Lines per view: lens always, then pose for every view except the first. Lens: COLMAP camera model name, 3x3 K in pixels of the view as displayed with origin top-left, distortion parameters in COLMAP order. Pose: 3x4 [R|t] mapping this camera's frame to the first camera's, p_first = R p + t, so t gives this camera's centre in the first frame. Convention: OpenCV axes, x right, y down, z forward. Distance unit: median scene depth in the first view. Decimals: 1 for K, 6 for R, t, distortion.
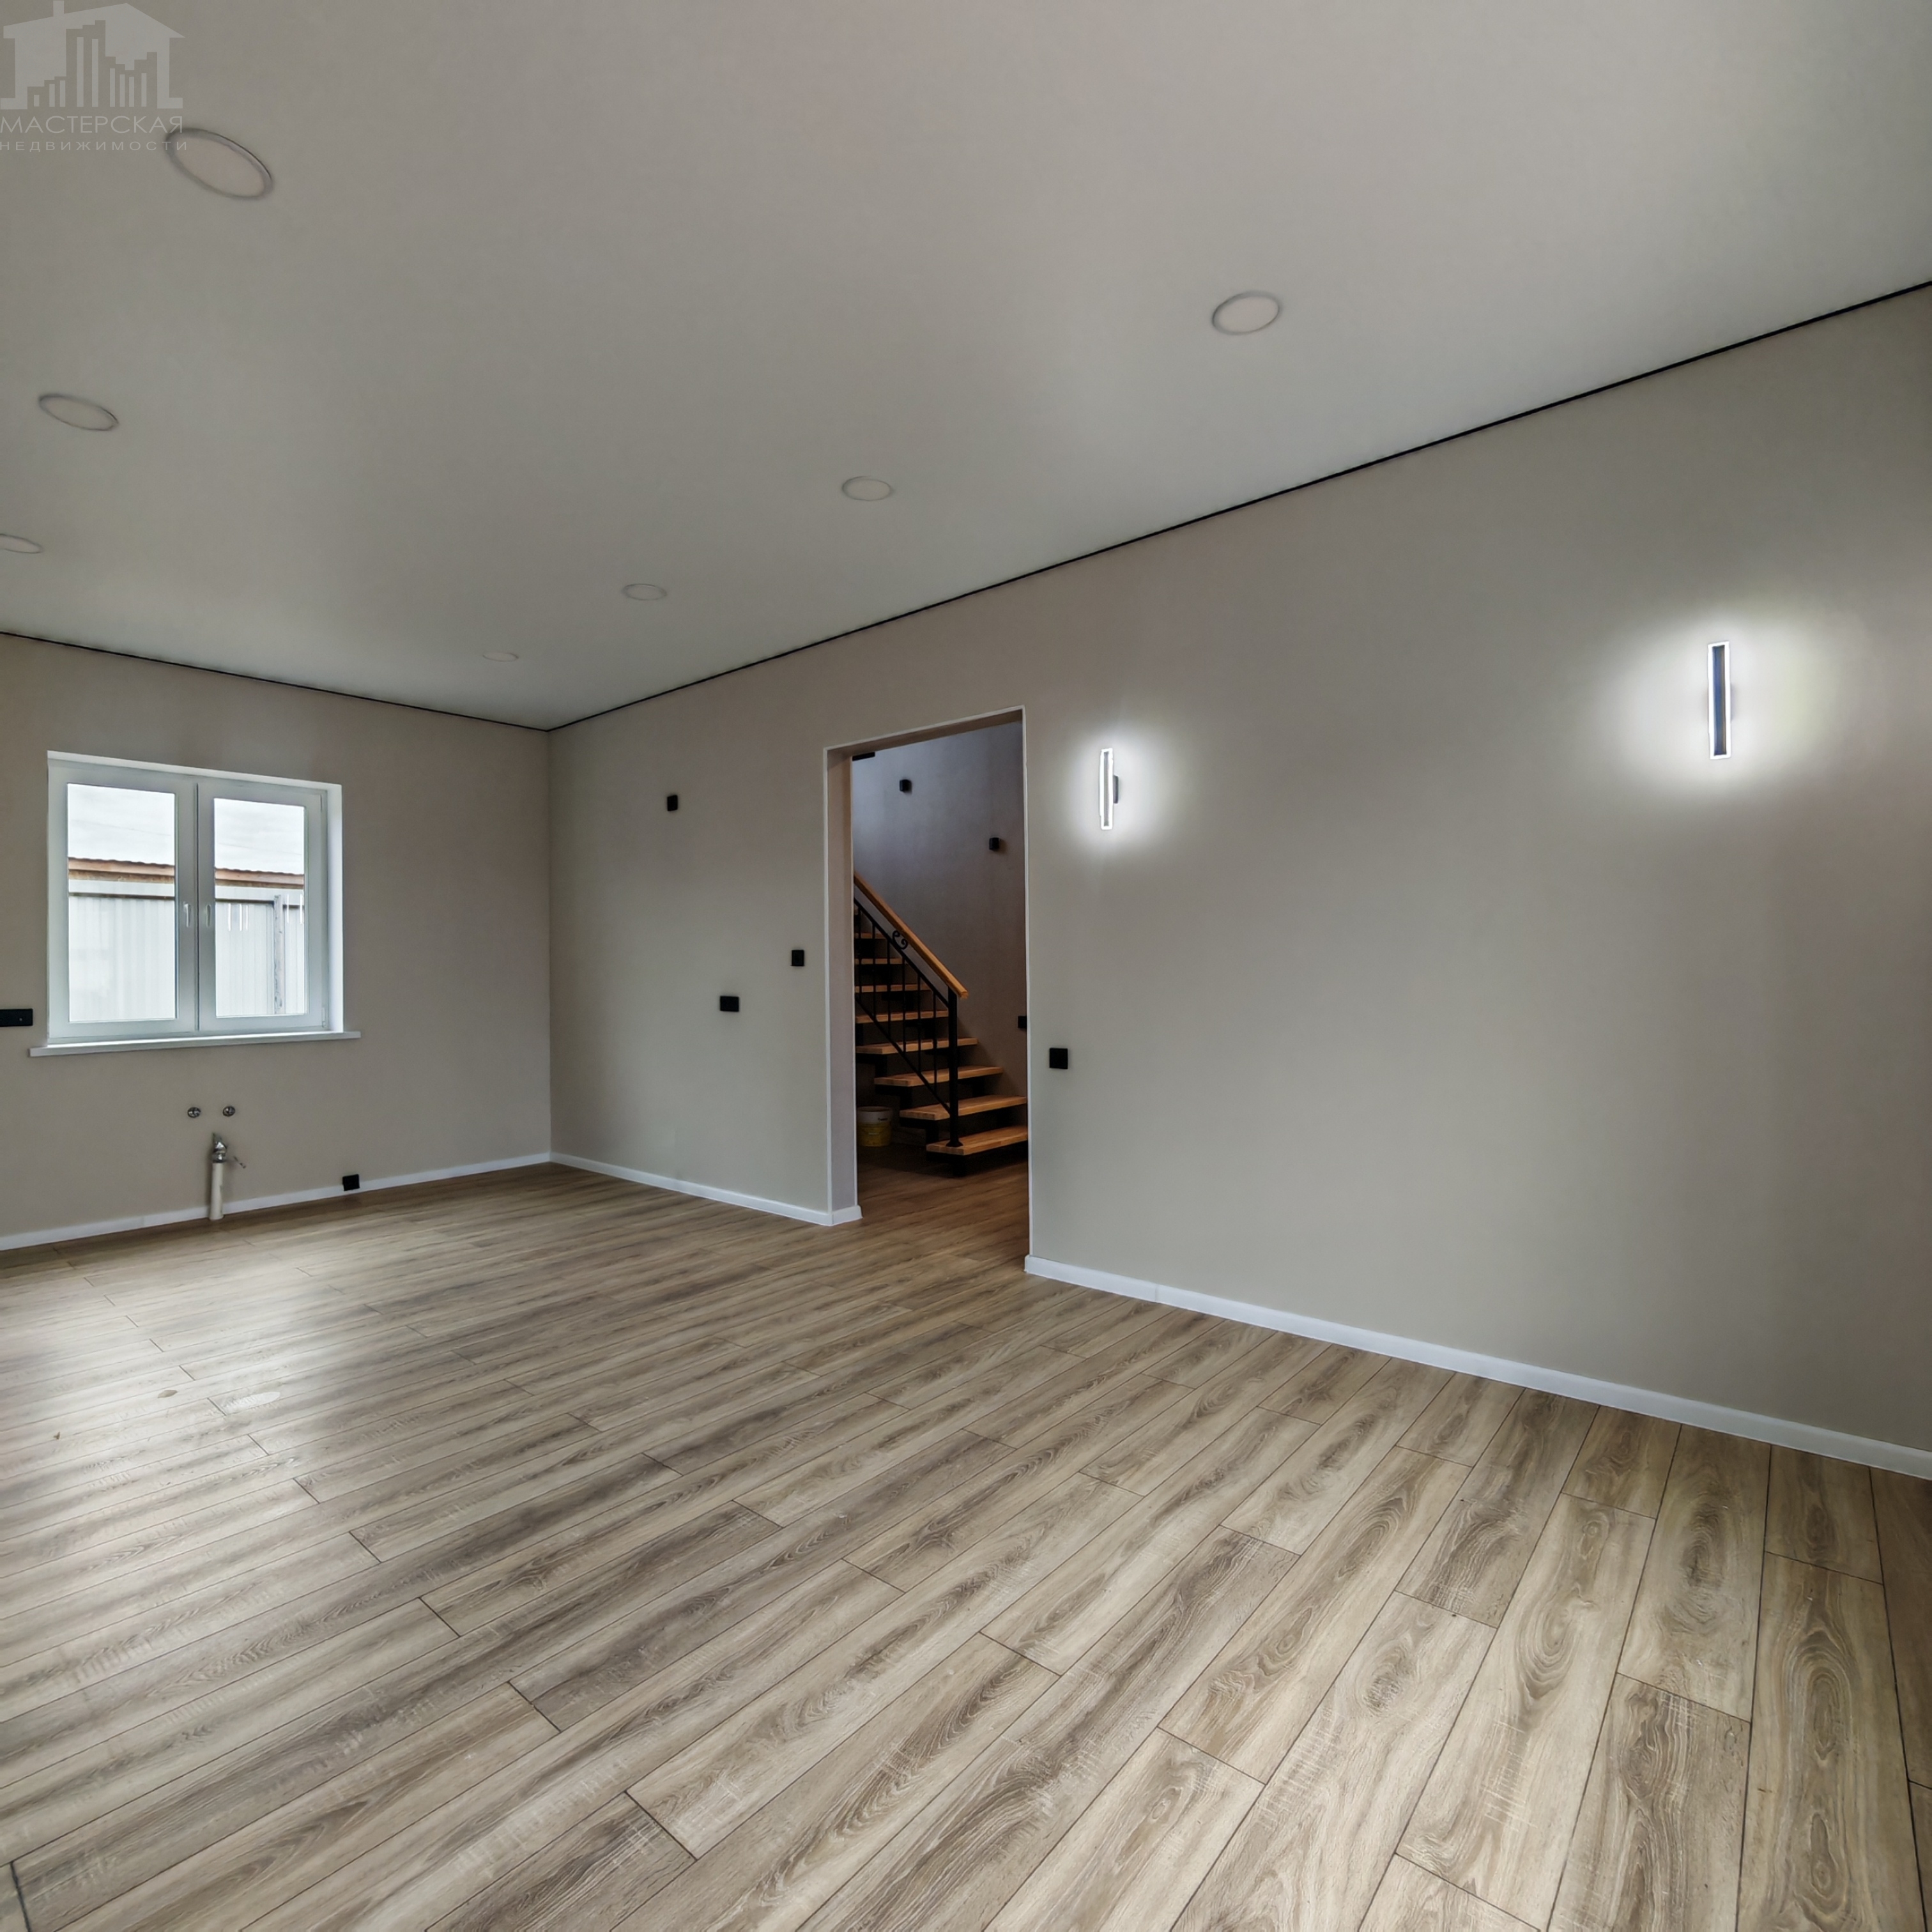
lens RADIAL K [[1000.3, 0, 953.6], [0, 1000.3, 966.4], [0, 0, 1]] dist [-0.000917, -0.001641]
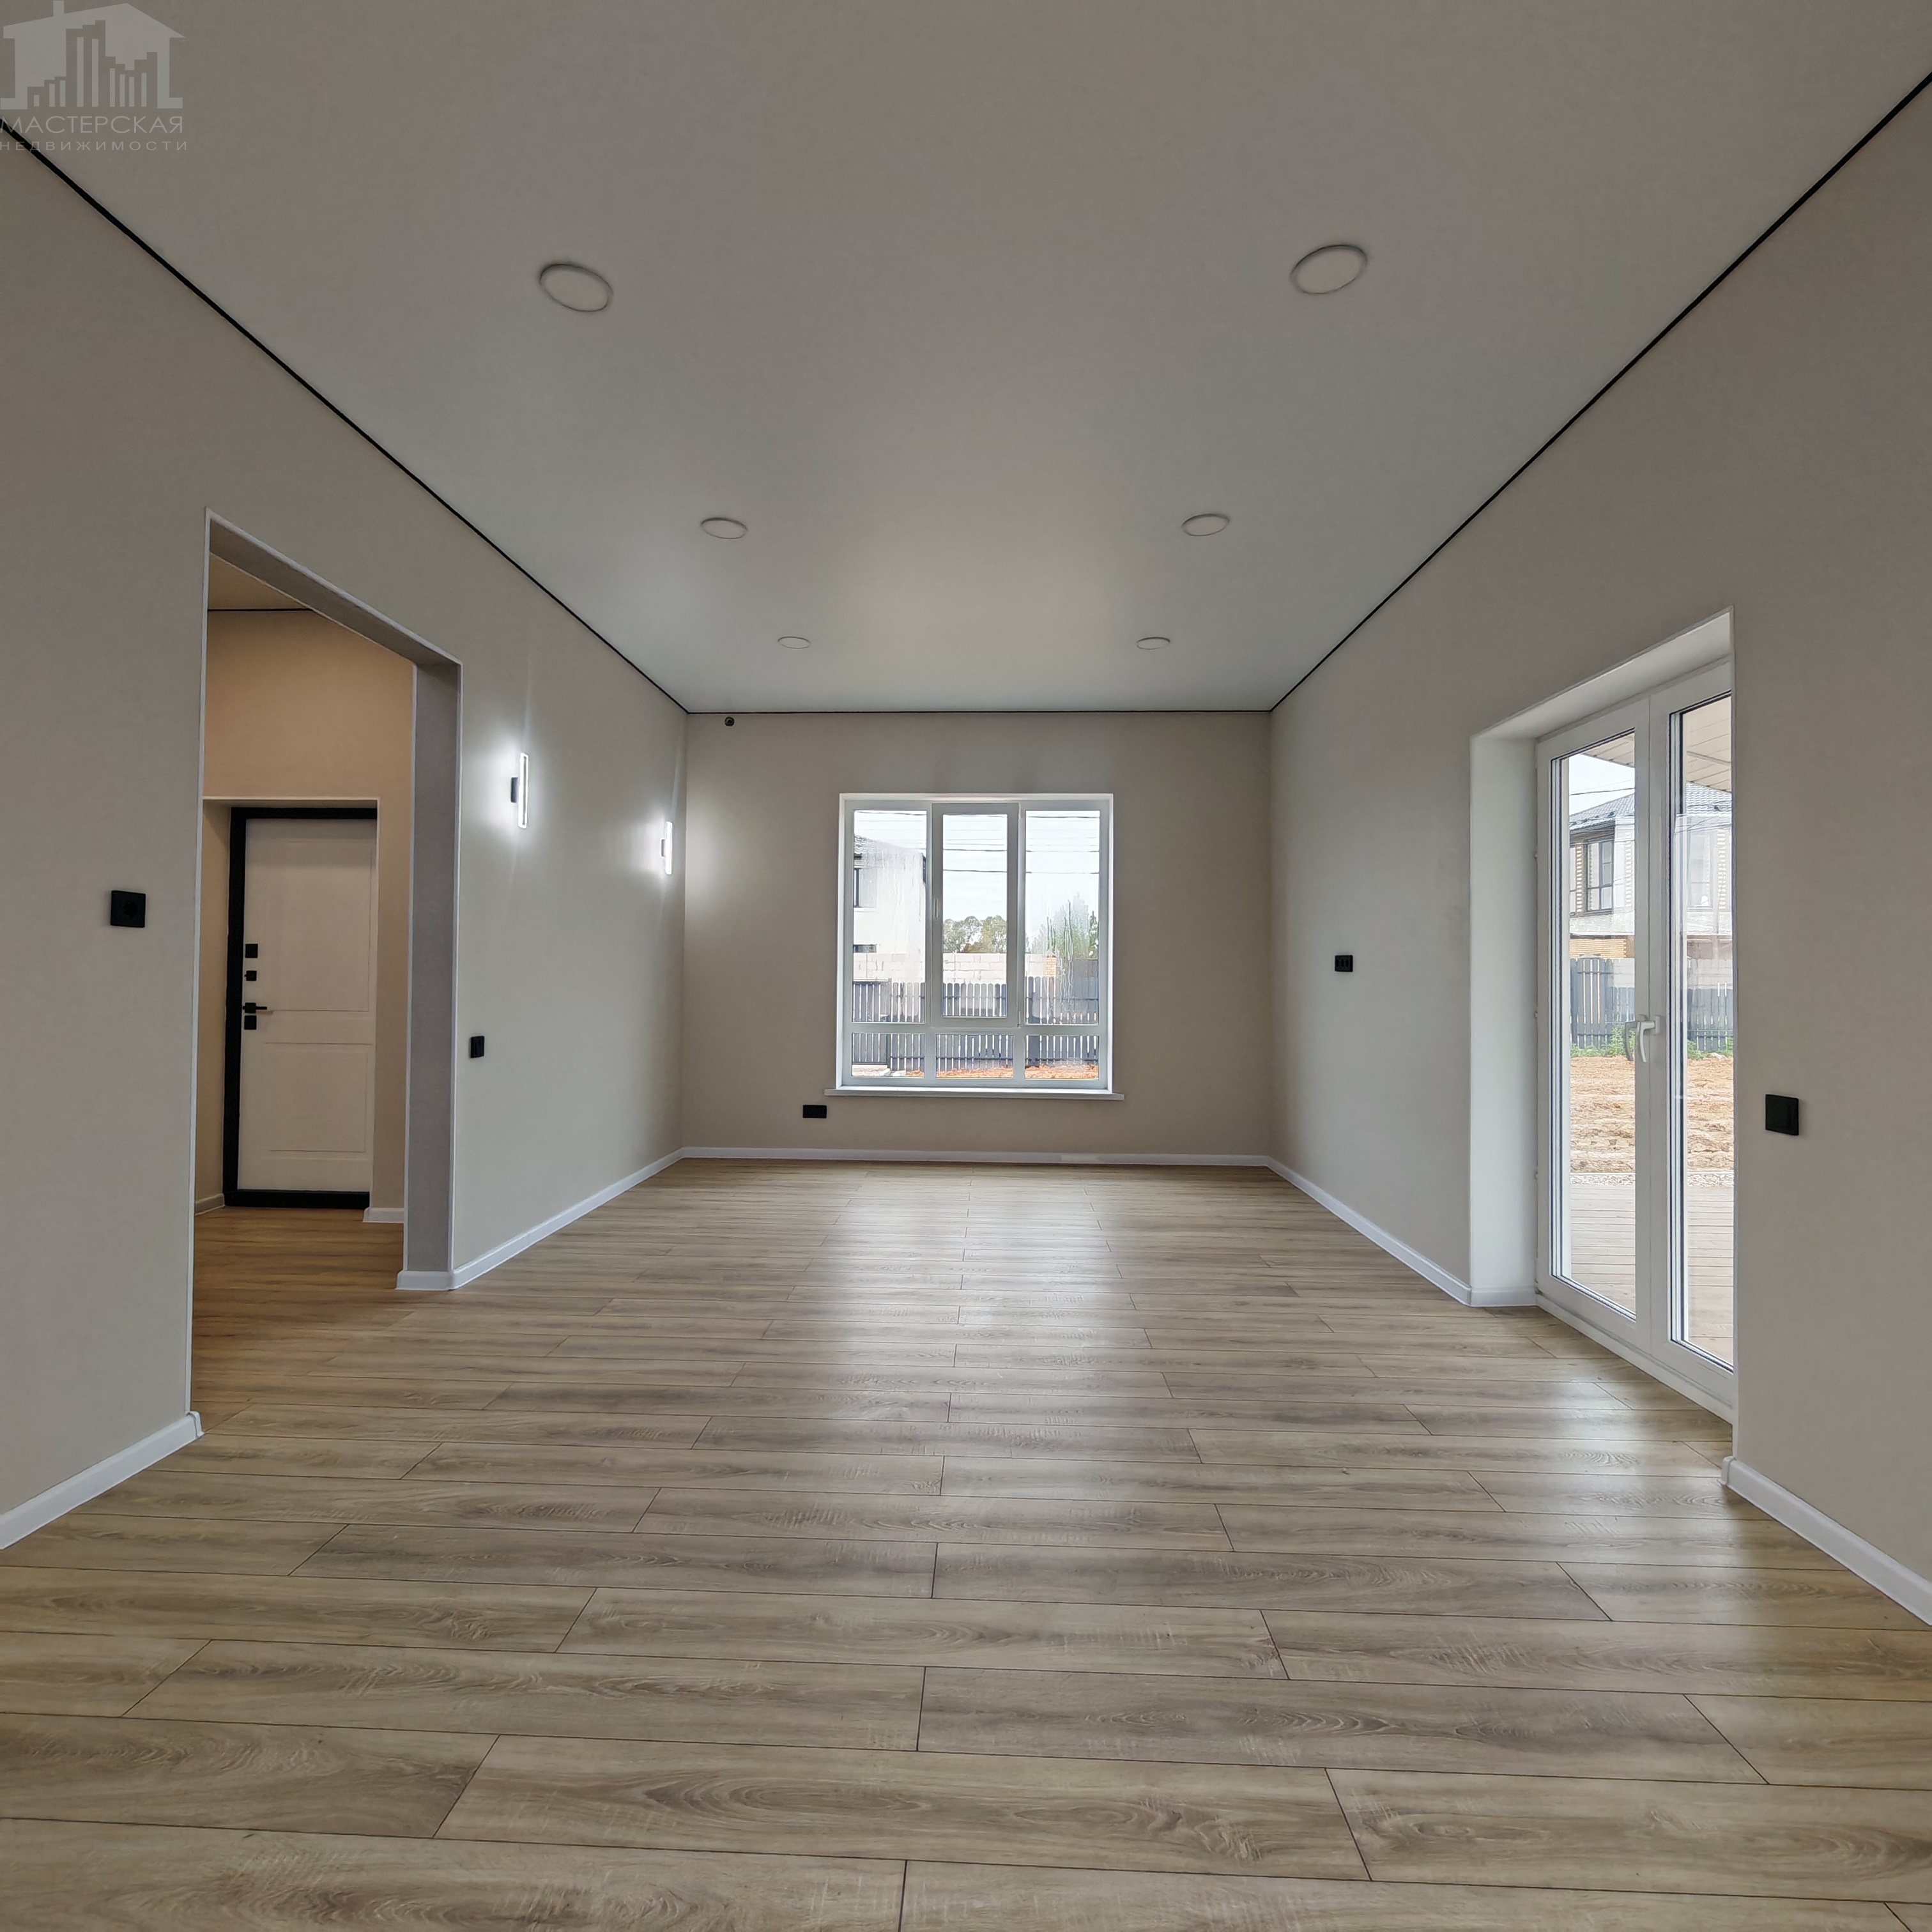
lens RADIAL K [[1000.3, 0, 954.6], [0, 1000.3, 966.6], [0, 0, 1]] dist [-0.000917, -0.001641]
pose [[-0.611016, 0.009959, 0.791556, -0.982944], [-0.006651, 0.999821, -0.017713, 0.030792], [-0.791591, -0.016087, -0.610840, 1.282760]]
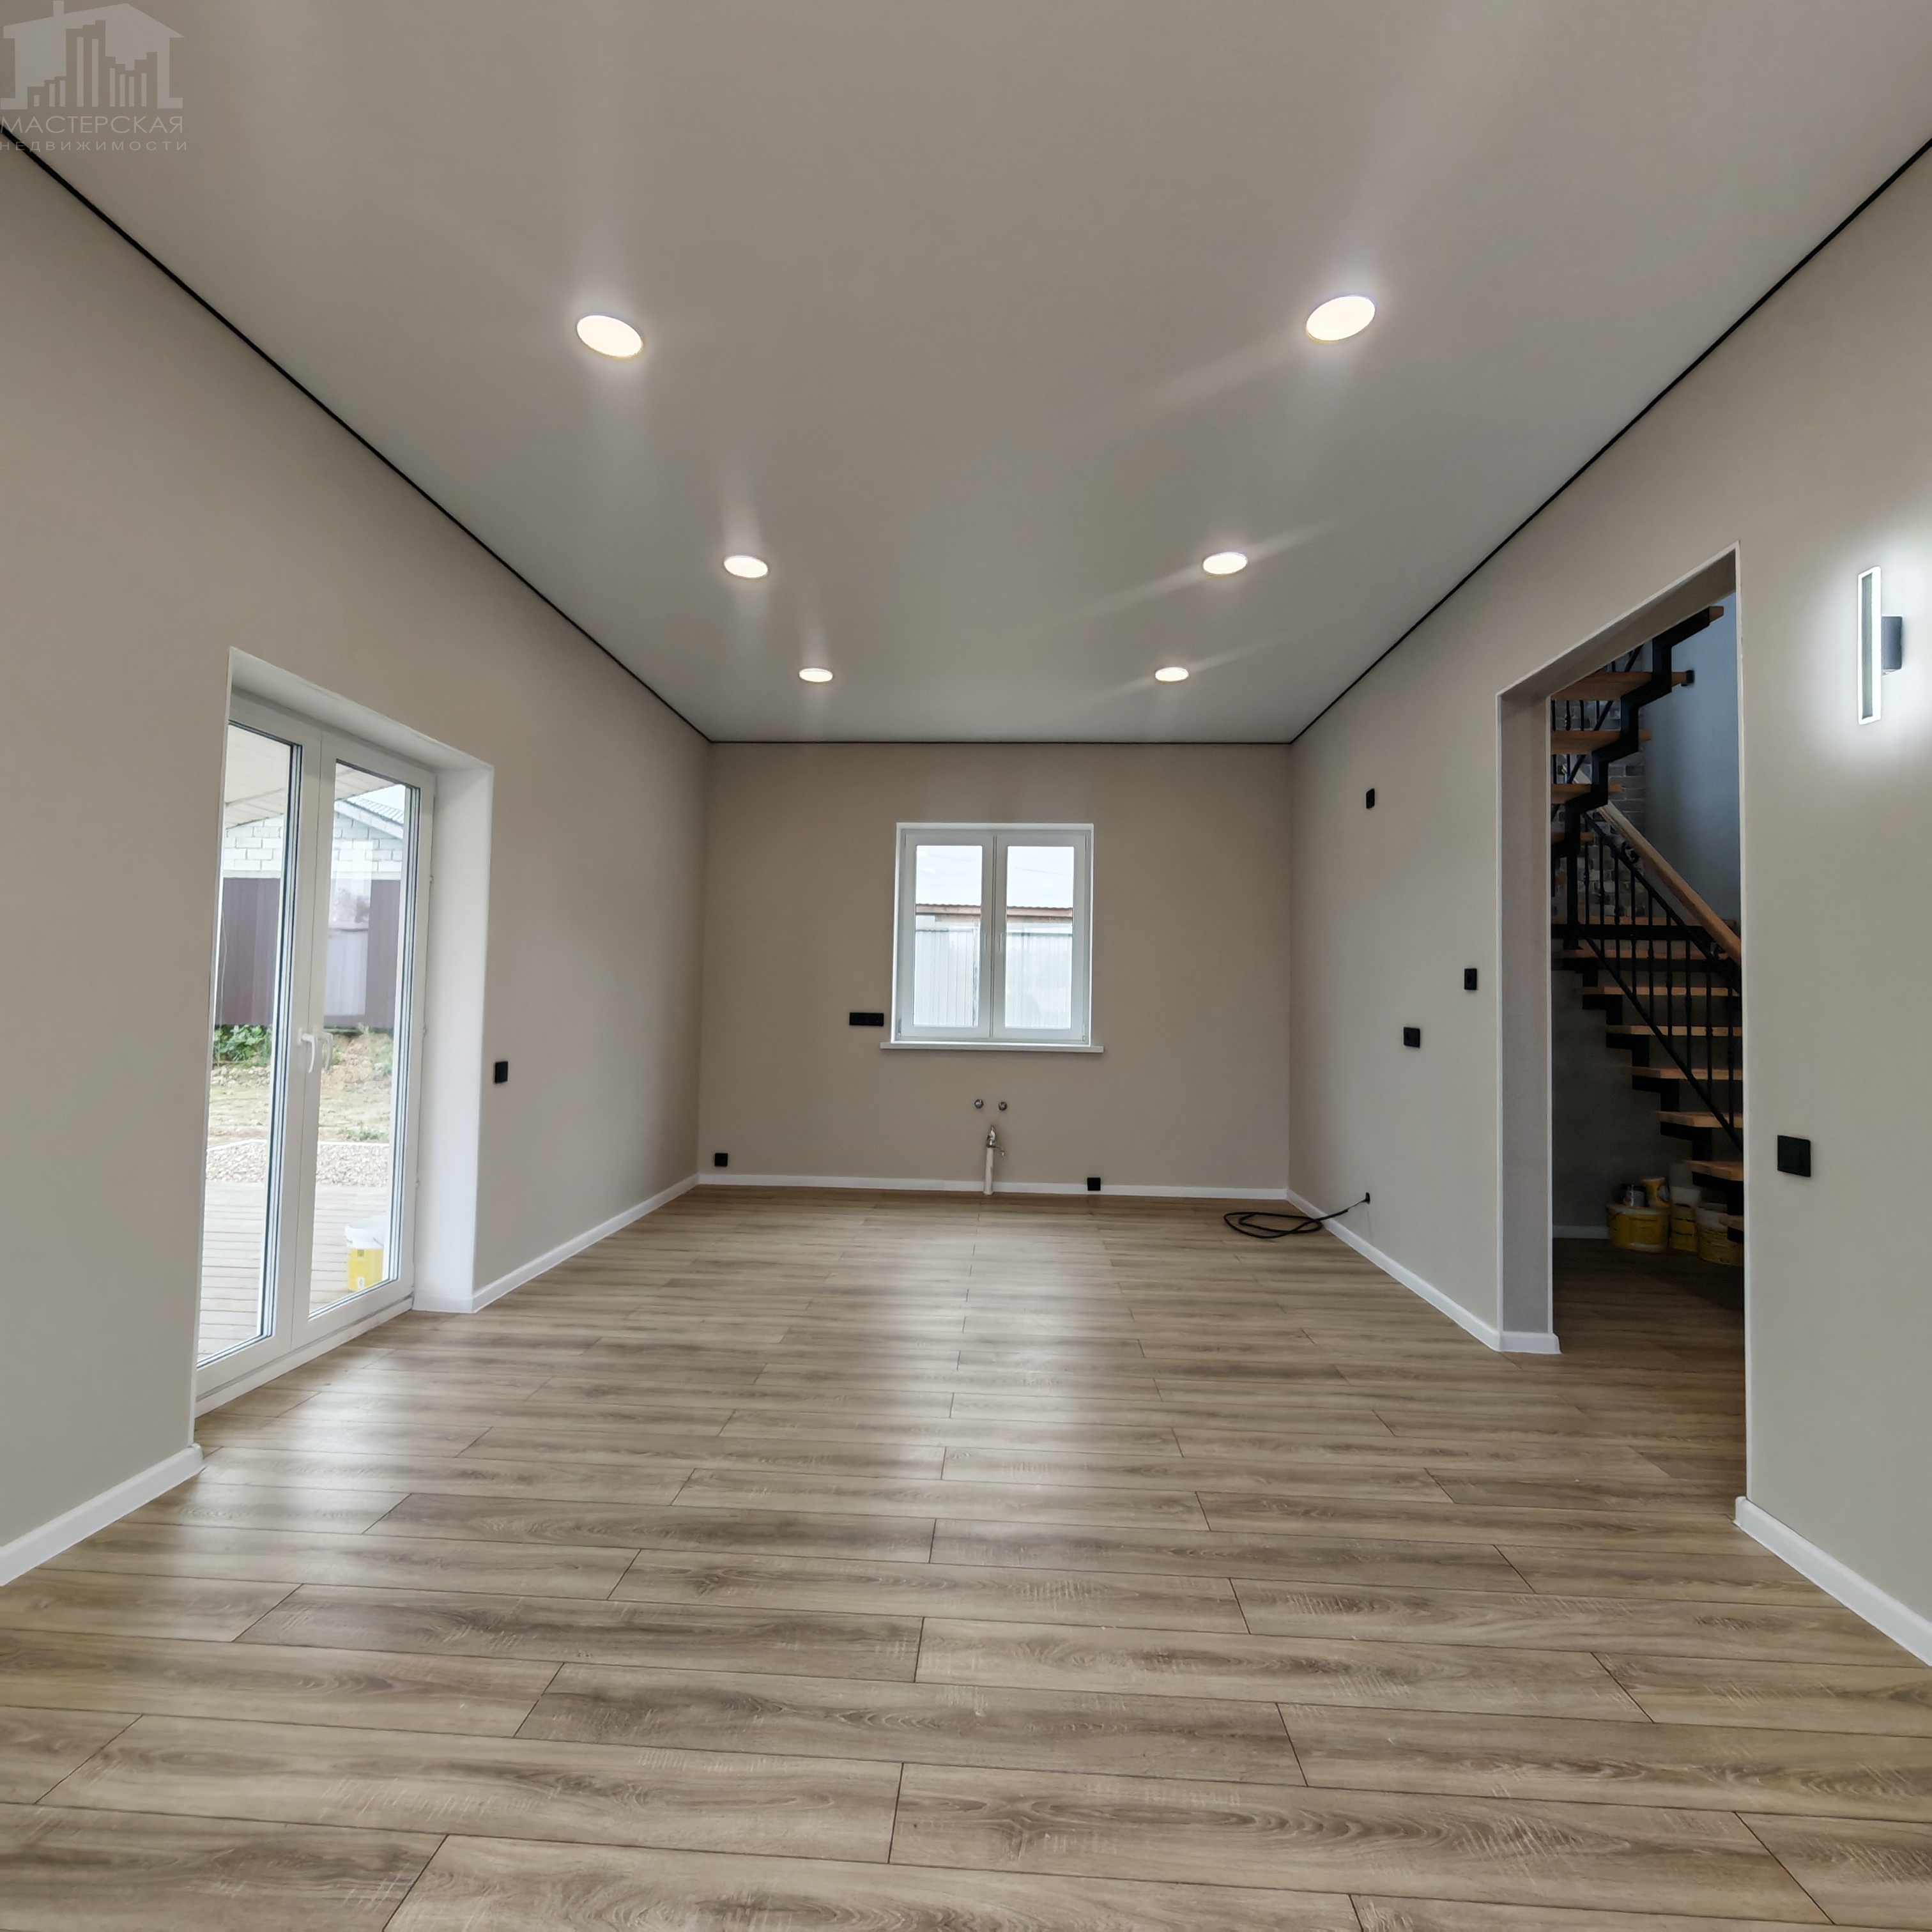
lens RADIAL K [[1000.3, 0, 962.6], [0, 1000.3, 969.1], [0, 0, 1]] dist [-0.000917, -0.001641]
pose [[0.602498, -0.005944, -0.798098, 0.281281], [-0.020780, 0.999516, -0.023130, 0.011687], [0.797850, 0.030520, 0.602083, 0.316129]]
